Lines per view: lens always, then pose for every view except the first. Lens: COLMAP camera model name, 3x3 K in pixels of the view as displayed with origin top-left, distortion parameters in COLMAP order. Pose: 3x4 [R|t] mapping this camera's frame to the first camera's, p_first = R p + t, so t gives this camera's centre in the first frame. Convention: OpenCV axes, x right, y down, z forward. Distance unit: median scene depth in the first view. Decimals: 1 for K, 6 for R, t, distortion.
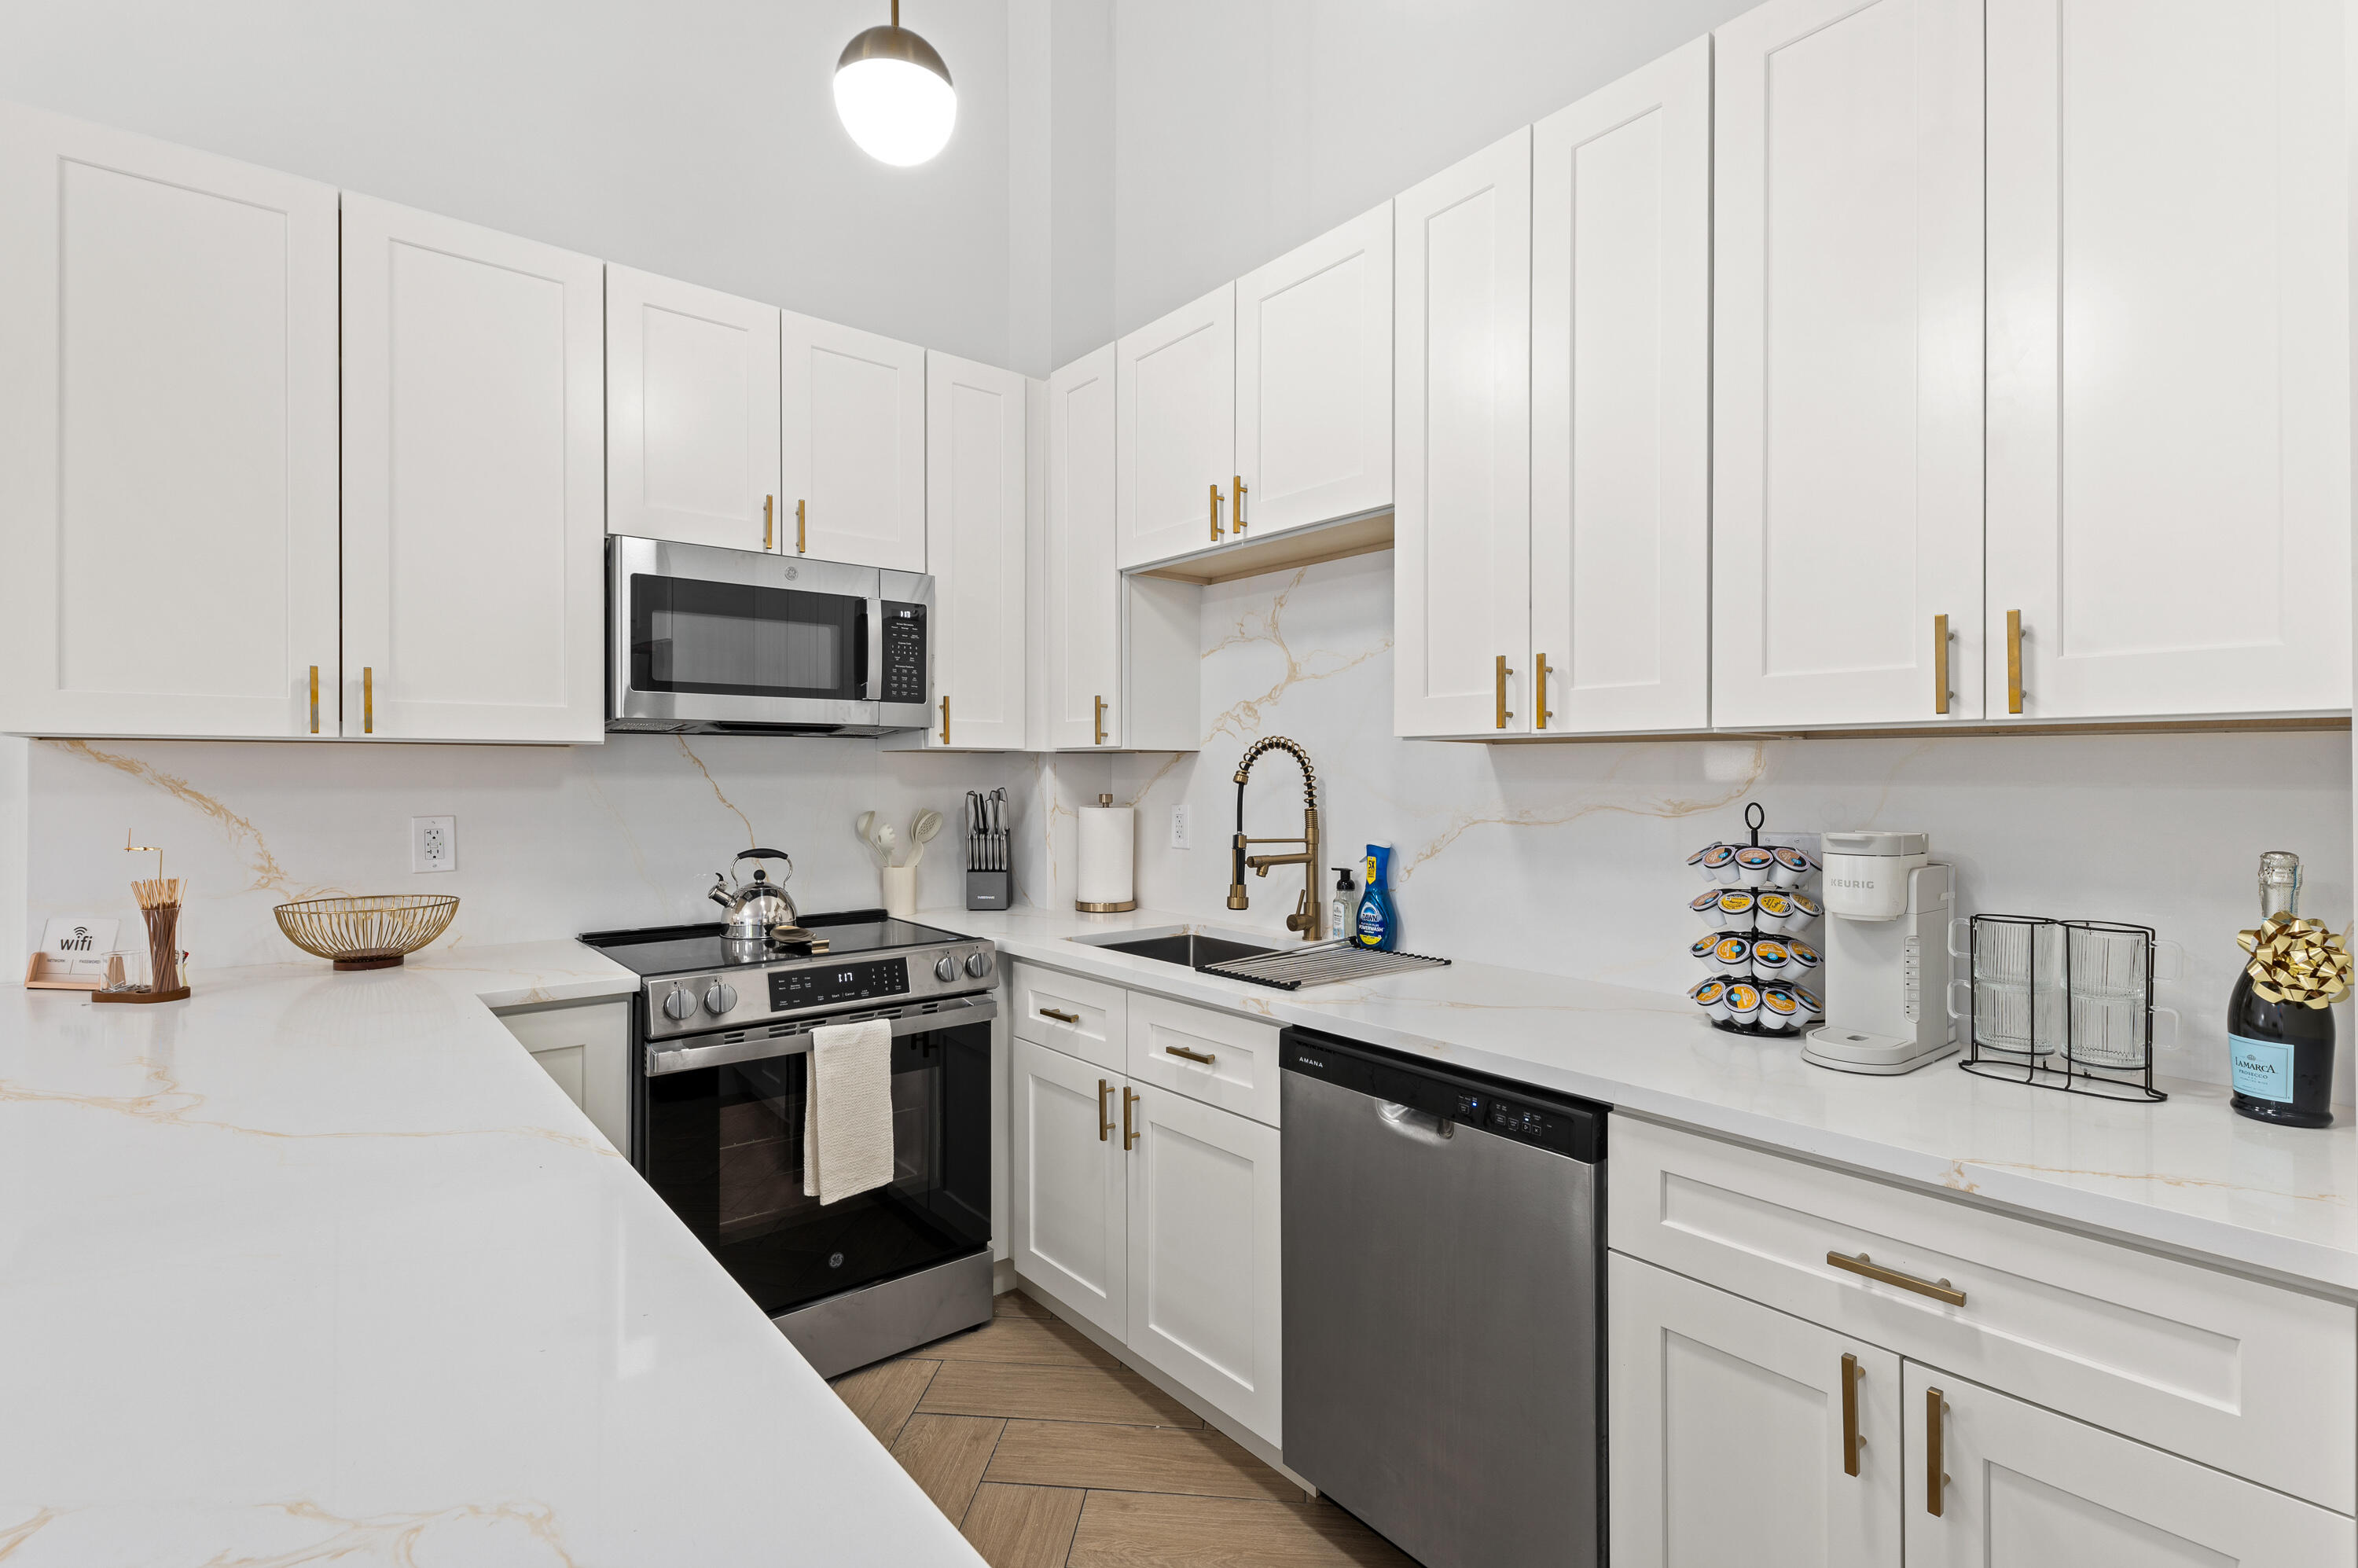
lens RADIAL K [[1093.0, 0, 1180.6], [0, 1093.0, 770.8], [0, 0, 1]] dist [0.007331, 0.000412]
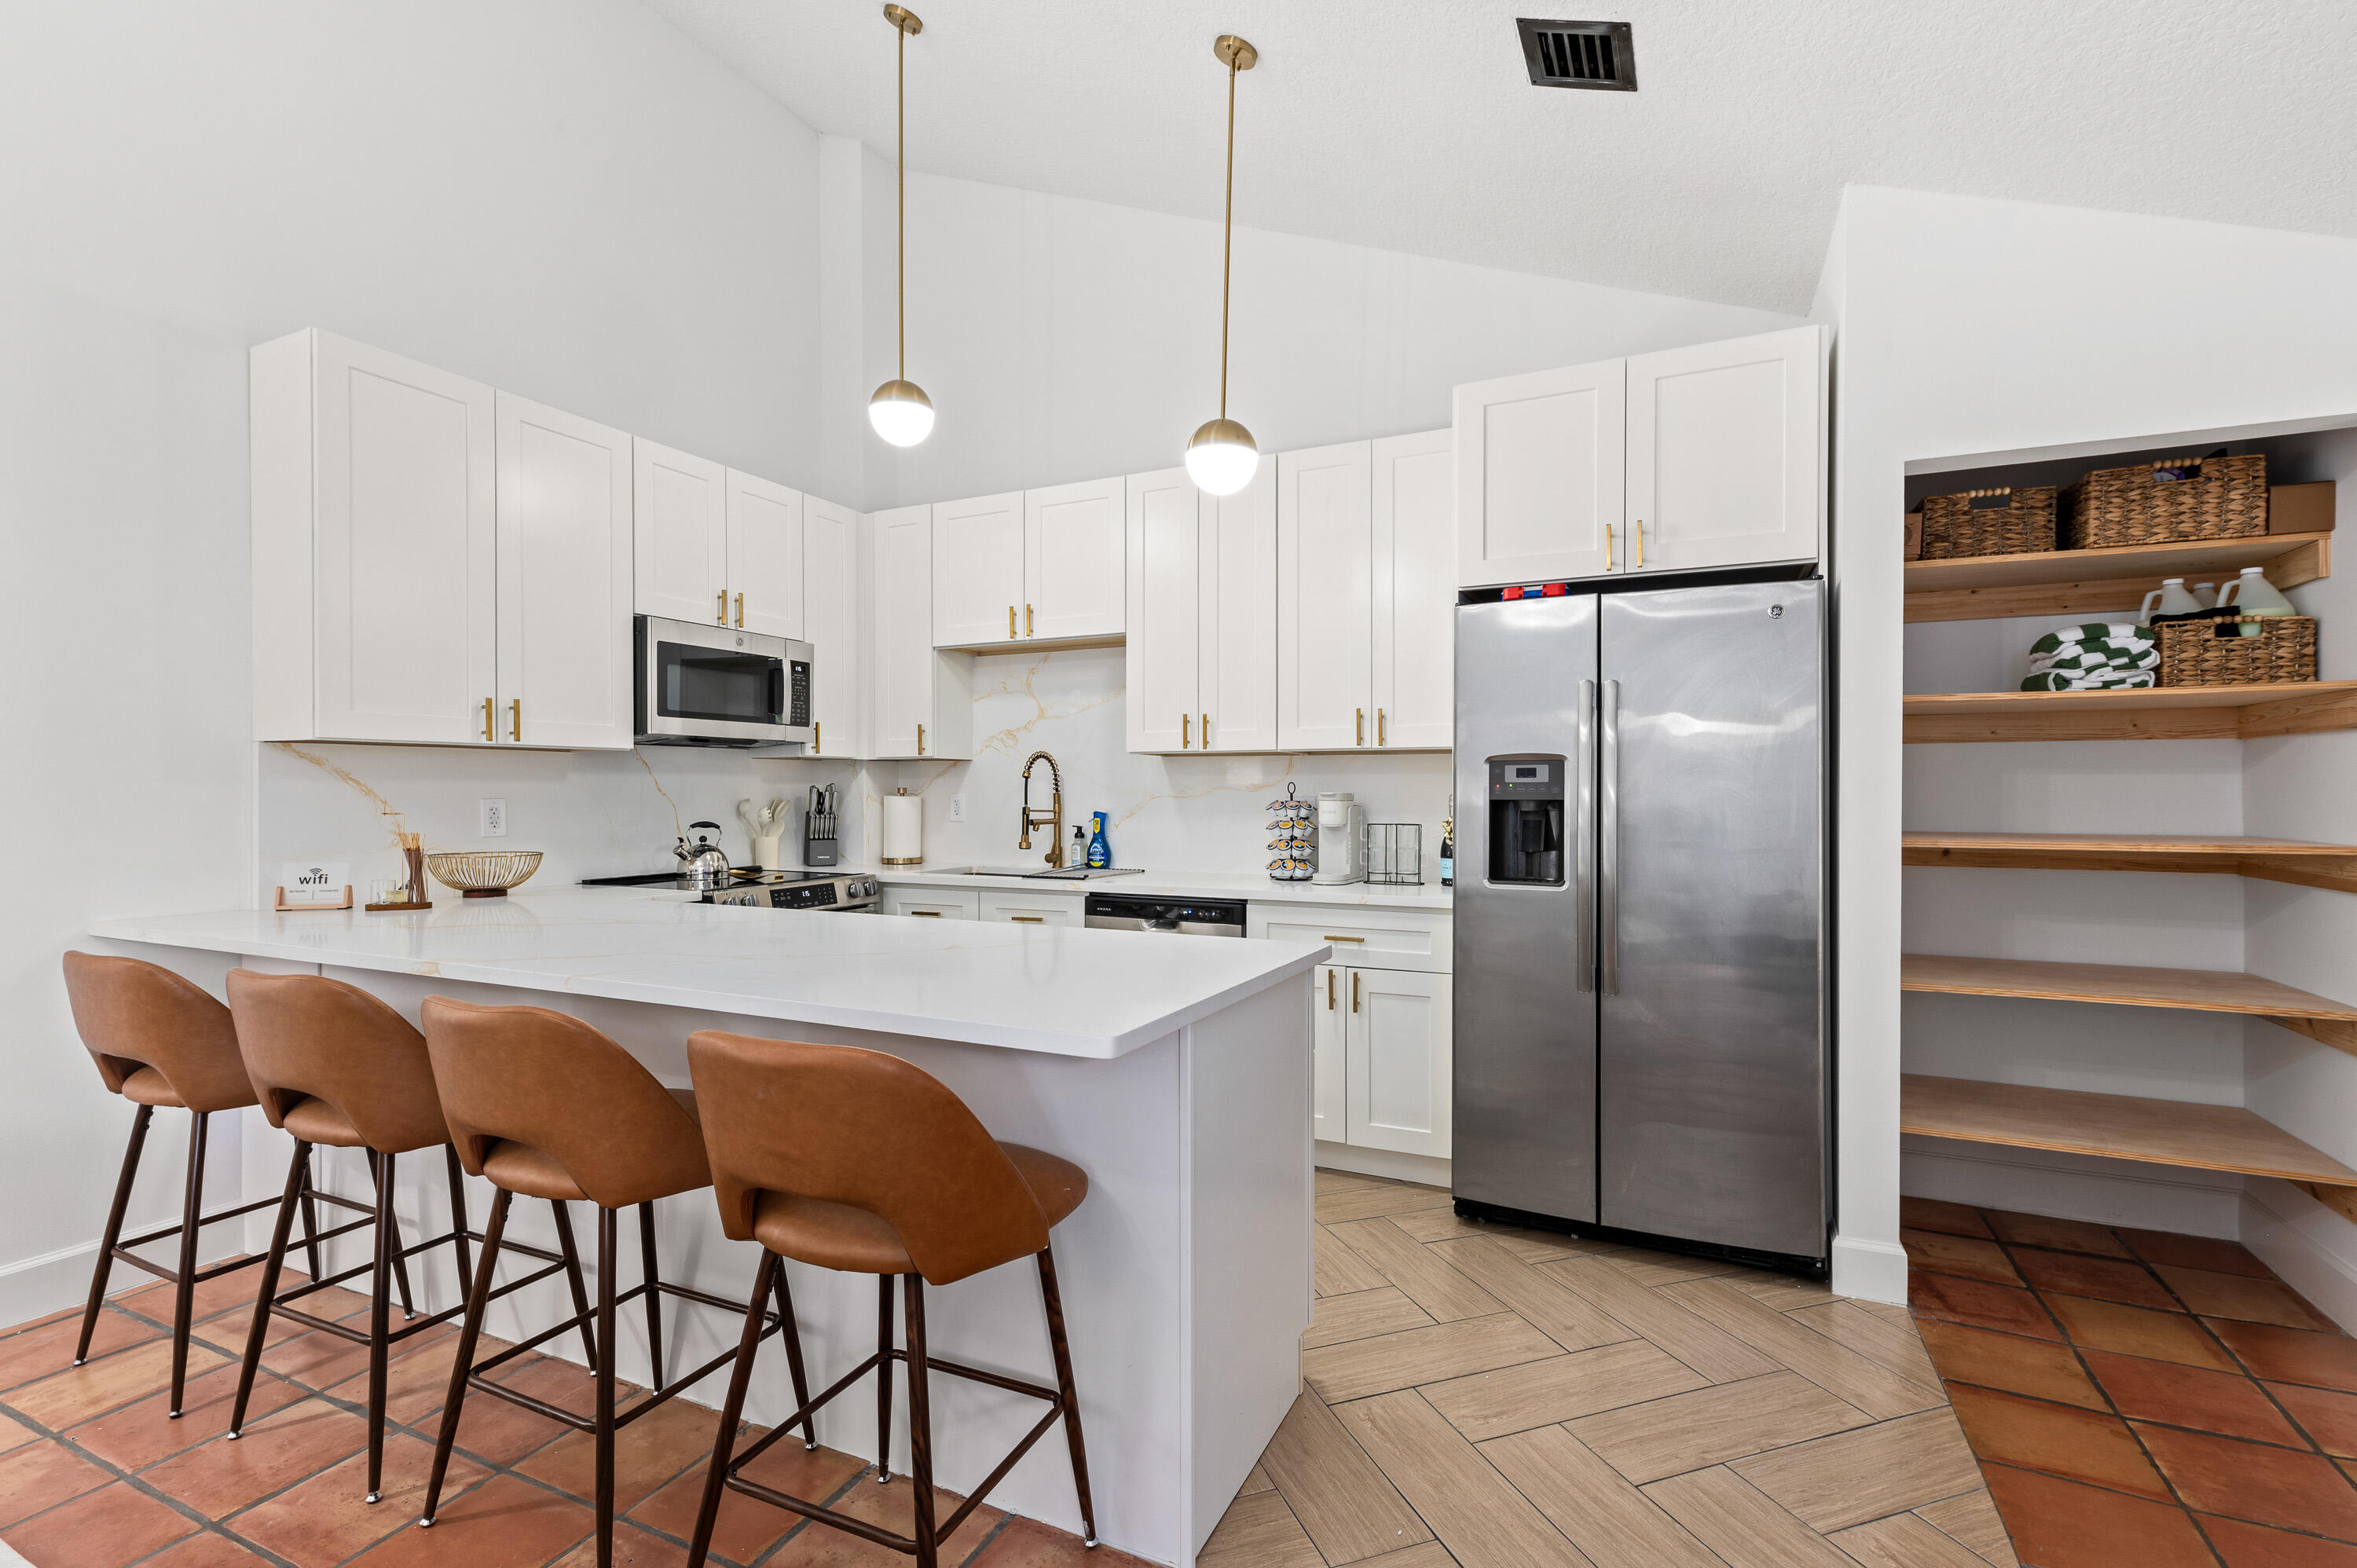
lens RADIAL K [[1066.3, 0, 1172.8], [0, 1066.3, 793.2], [0, 0, 1]] dist [0.001530, 0.000102]
pose [[0.906496, -0.003386, 0.422201, -0.455291], [0.001148, 0.999984, 0.005554, 0.027282], [-0.422213, -0.004550, 0.906485, -0.652058]]
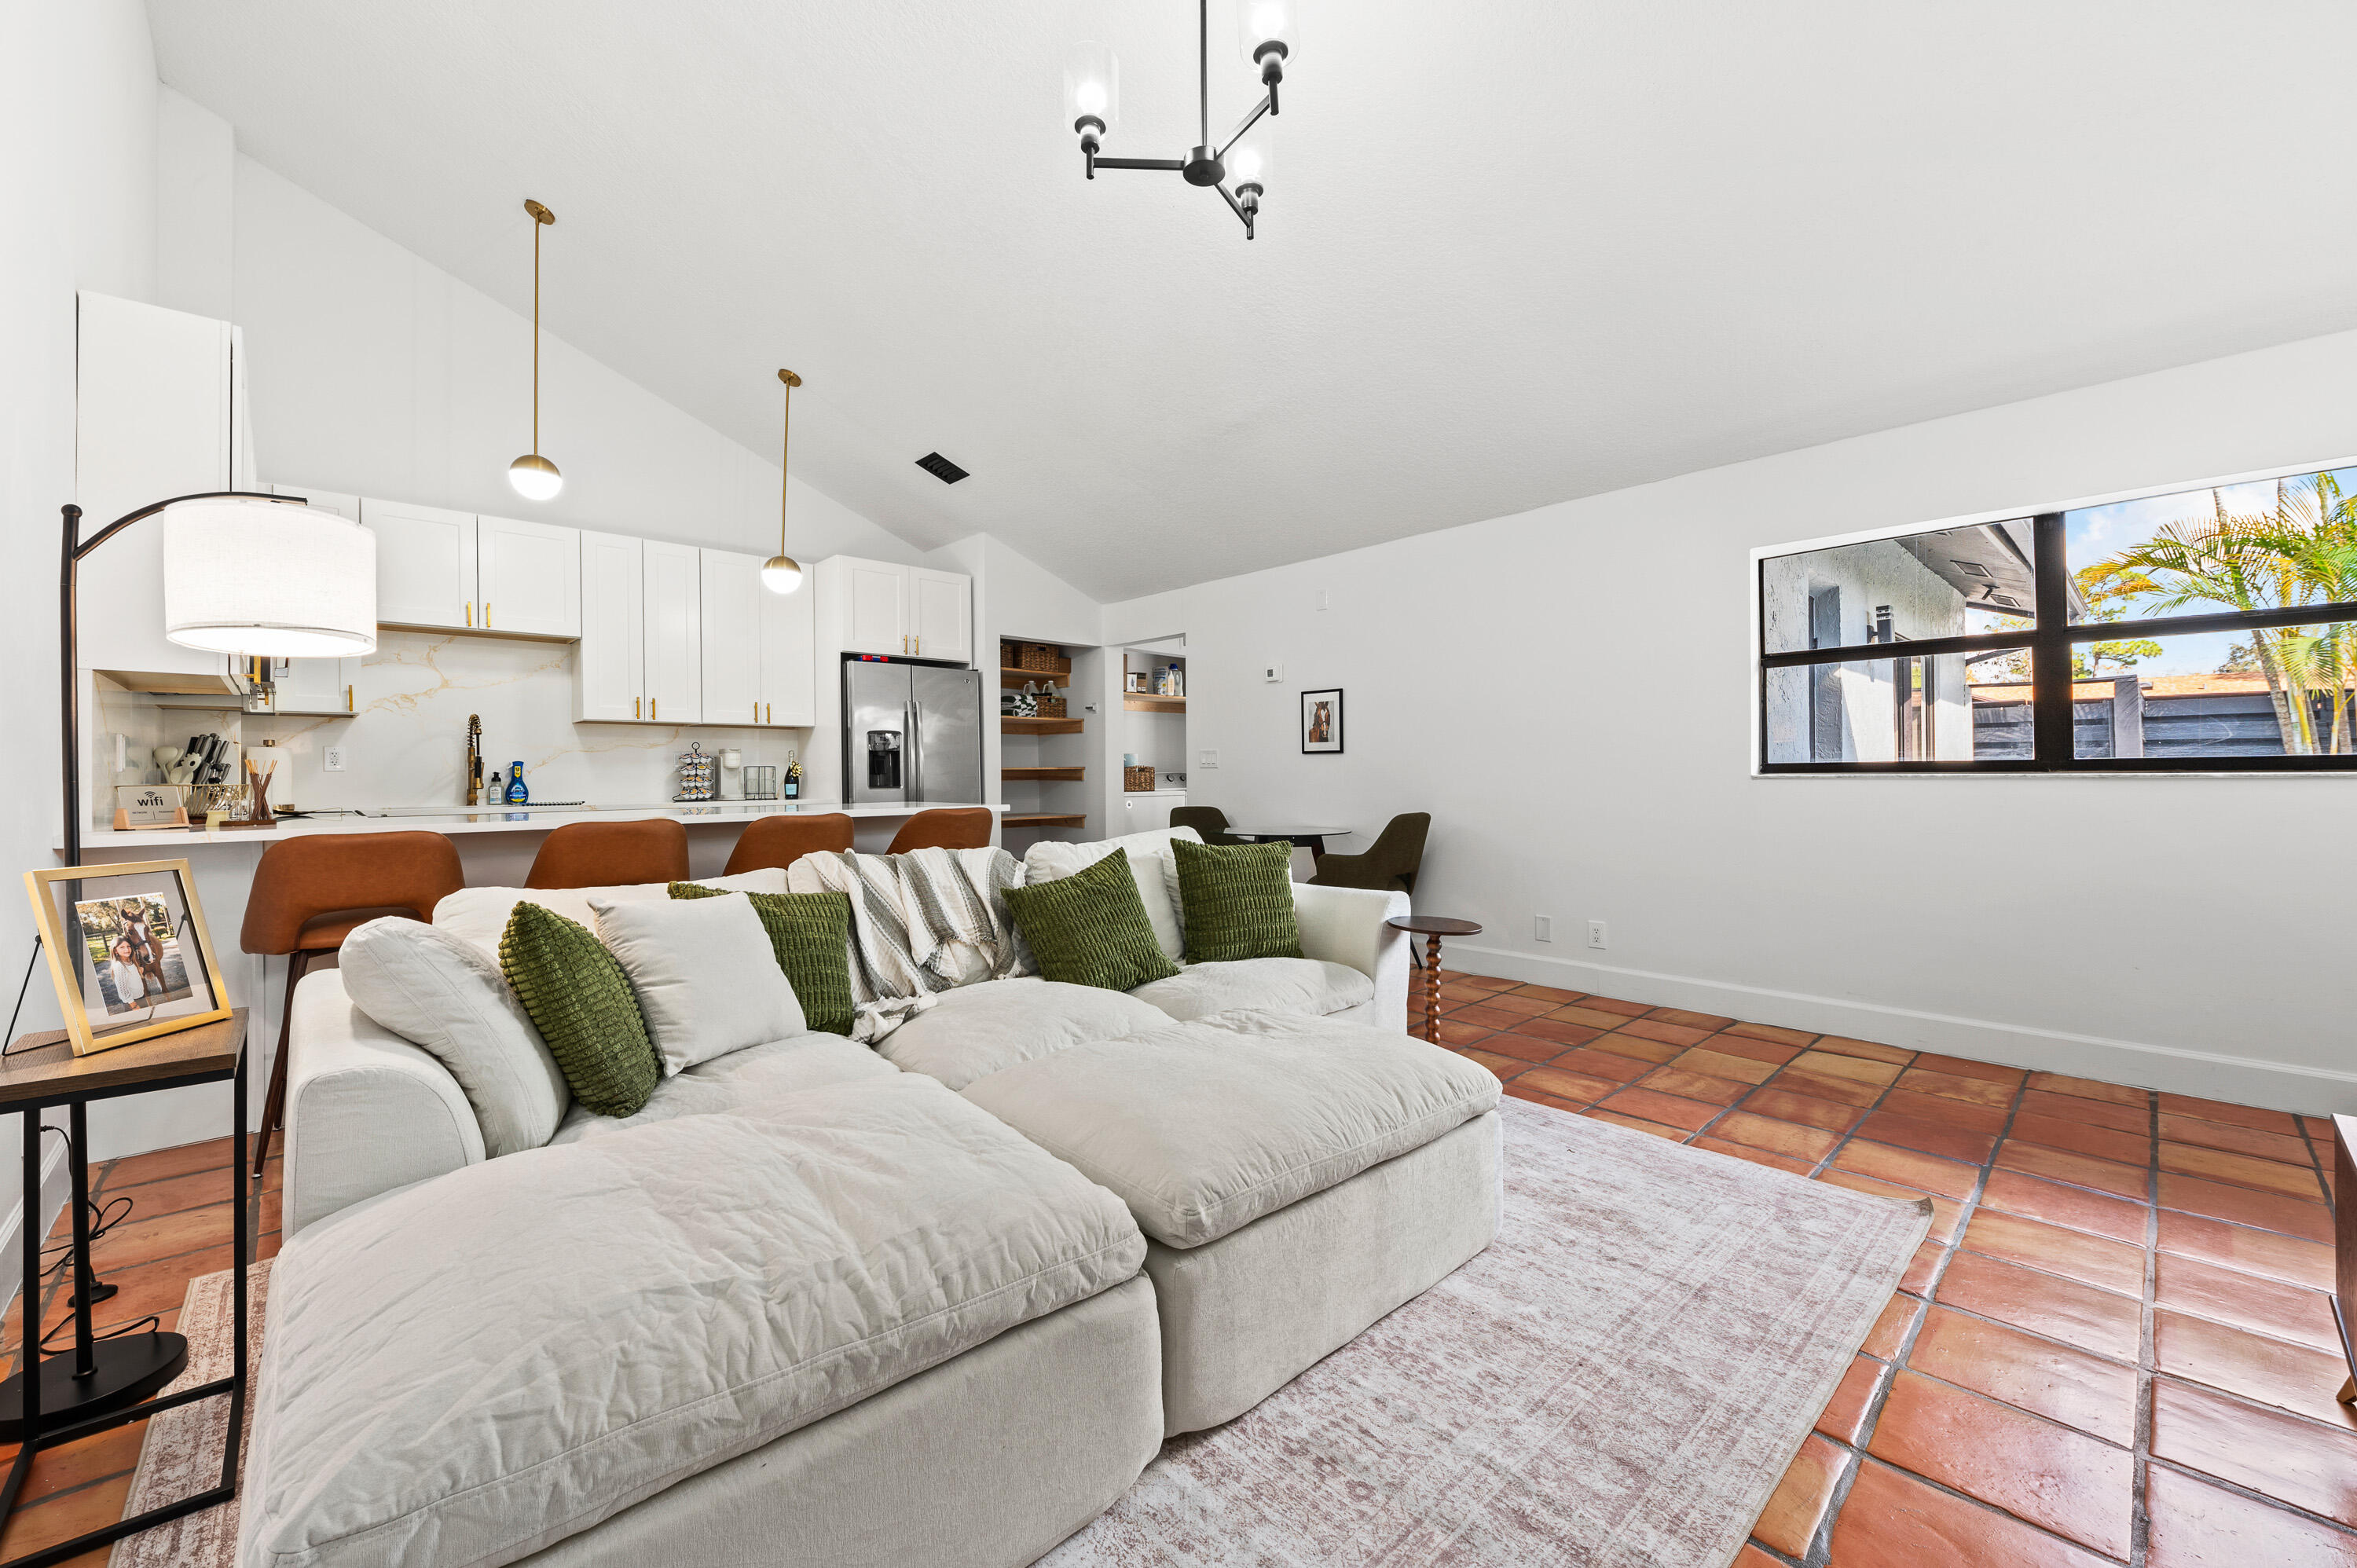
lens RADIAL K [[924.6, 0, 1172.5], [0, 924.6, 764.9], [0, 0, 1]] dist [0.016961, -0.000023]
pose [[-0.062882, 0.007754, 0.997991, -1.988974], [0.006727, 0.999950, -0.007346, 0.100576], [-0.997998, 0.006252, -0.062931, -0.330834]]
